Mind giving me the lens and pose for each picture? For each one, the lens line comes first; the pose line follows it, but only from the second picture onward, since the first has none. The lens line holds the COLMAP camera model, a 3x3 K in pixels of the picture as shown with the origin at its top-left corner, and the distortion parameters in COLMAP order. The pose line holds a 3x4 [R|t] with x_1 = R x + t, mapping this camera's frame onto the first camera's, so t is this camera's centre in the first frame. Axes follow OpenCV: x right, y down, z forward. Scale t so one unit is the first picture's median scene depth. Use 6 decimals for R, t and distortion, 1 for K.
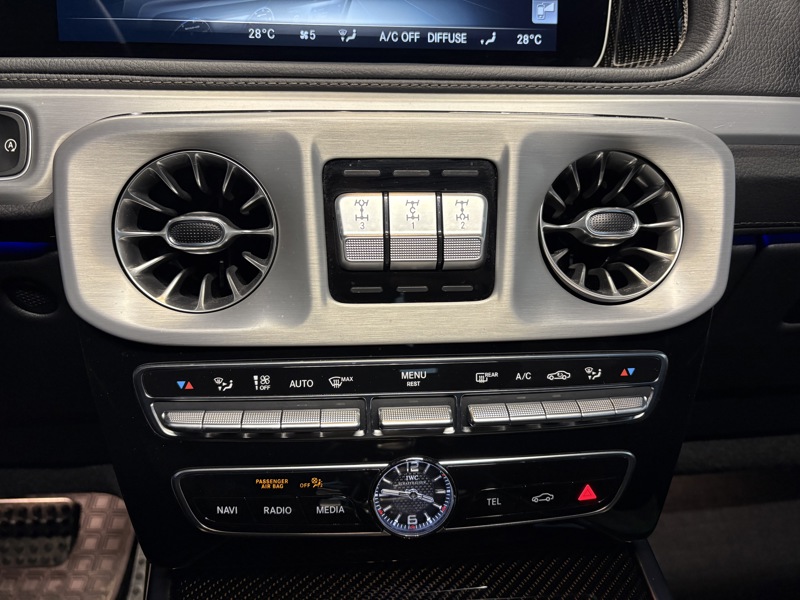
lens RADIAL K [[607.1, 0, 402.0], [0, 607.1, 308.0], [0, 0, 1]] dist [0.032637, -0.058944]
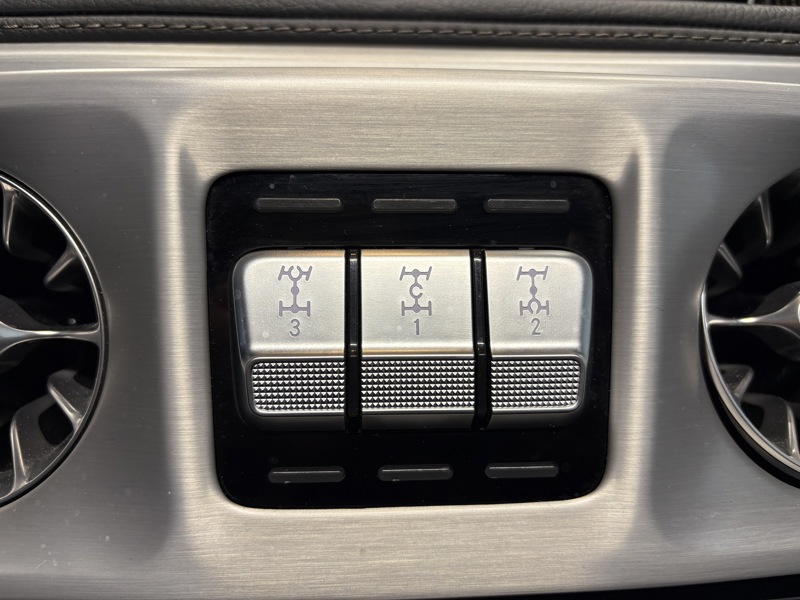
lens RADIAL K [[607.1, 0, 397.5], [0, 607.1, 293.9], [0, 0, 1]] dist [0.032637, -0.058944]
pose [[0.999355, 0.007604, -0.035096, 0.019100], [-0.010401, 0.996722, -0.080226, -0.123753], [0.034371, 0.080540, 0.996159, 0.572704]]
